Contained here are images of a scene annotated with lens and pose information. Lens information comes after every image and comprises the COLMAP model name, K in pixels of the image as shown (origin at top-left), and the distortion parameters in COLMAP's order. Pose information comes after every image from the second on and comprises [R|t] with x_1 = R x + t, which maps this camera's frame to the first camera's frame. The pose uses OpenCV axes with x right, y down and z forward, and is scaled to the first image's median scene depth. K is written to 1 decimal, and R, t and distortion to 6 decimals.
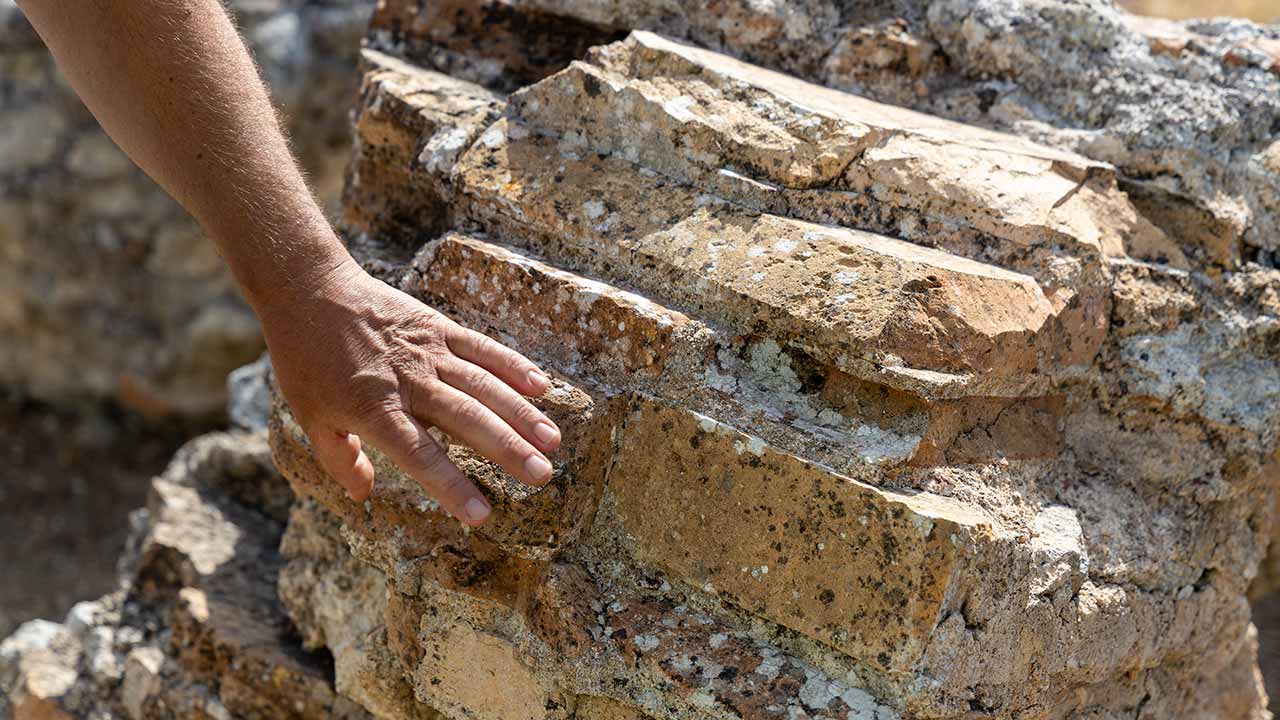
lens RADIAL K [[3035.7, 0, 641.1], [0, 3035.7, 360.0], [0, 0, 1]] dist [-0.062596, 0.000000]
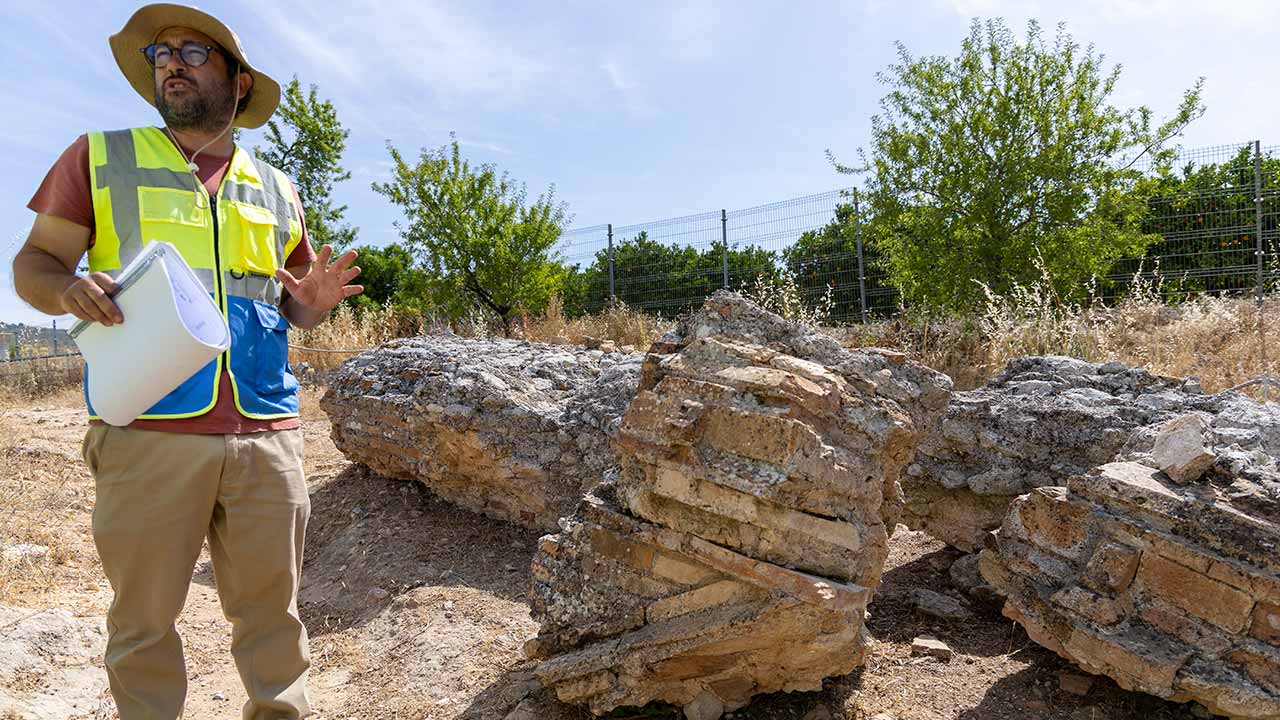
lens RADIAL K [[834.2, 0, 636.7], [0, 834.2, 359.9], [0, 0, 1]] dist [-0.074190, -0.007682]
pose [[0.995864, 0.006398, -0.090629, -0.004451], [-0.032932, 0.955101, -0.294445, 0.259338], [0.084676, 0.296212, 0.951361, -0.020199]]
